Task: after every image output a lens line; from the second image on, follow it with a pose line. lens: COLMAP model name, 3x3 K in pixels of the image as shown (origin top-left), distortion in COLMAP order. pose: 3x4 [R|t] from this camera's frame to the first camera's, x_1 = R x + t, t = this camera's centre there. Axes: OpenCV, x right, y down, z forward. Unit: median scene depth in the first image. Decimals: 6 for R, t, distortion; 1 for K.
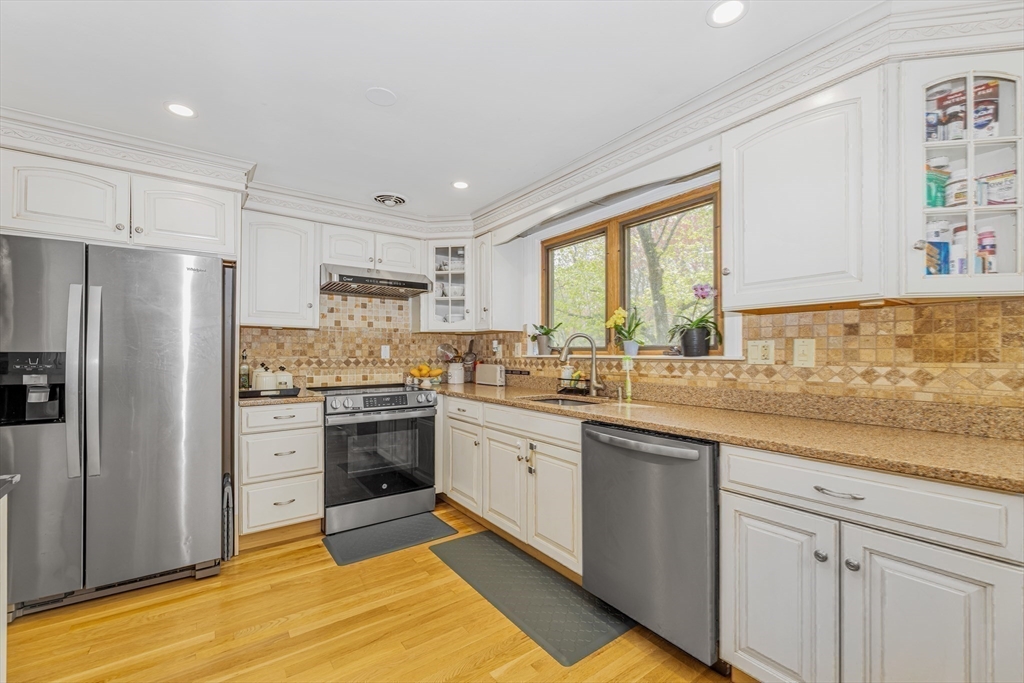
lens RADIAL K [[421.5, 0, 497.8], [0, 421.5, 351.3], [0, 0, 1]] dist [0.003171, -0.000815]
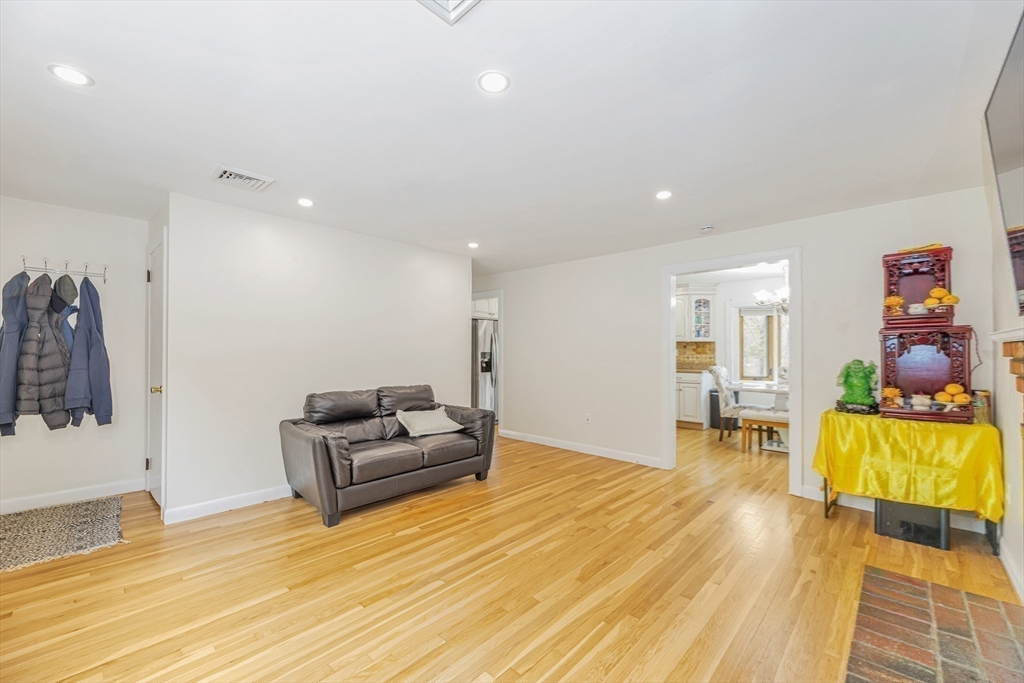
lens RADIAL K [[413.4, 0, 511.9], [0, 413.4, 348.7], [0, 0, 1]] dist [0.001228, 0.000163]
pose [[0.979823, 0.001046, 0.199862, -1.001829], [-0.000817, 0.999999, -0.001227, -0.016068], [-0.199863, 0.001039, 0.979823, -1.612350]]
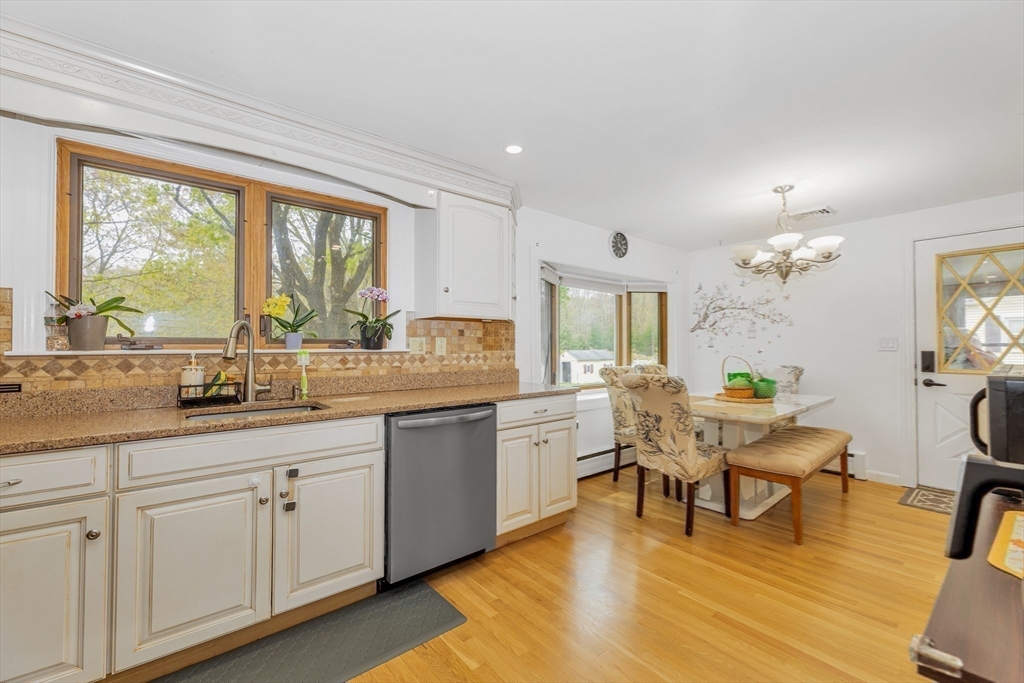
lens RADIAL K [[444.4, 0, 512.0], [0, 444.4, 341.5], [0, 0, 1]] dist [0.000049, 0.000032]
pose [[-0.097957, 0.008880, 0.995151, -0.609281], [-0.002904, 0.999953, -0.009209, 0.000484], [-0.995186, -0.003792, -0.097927, 0.575200]]
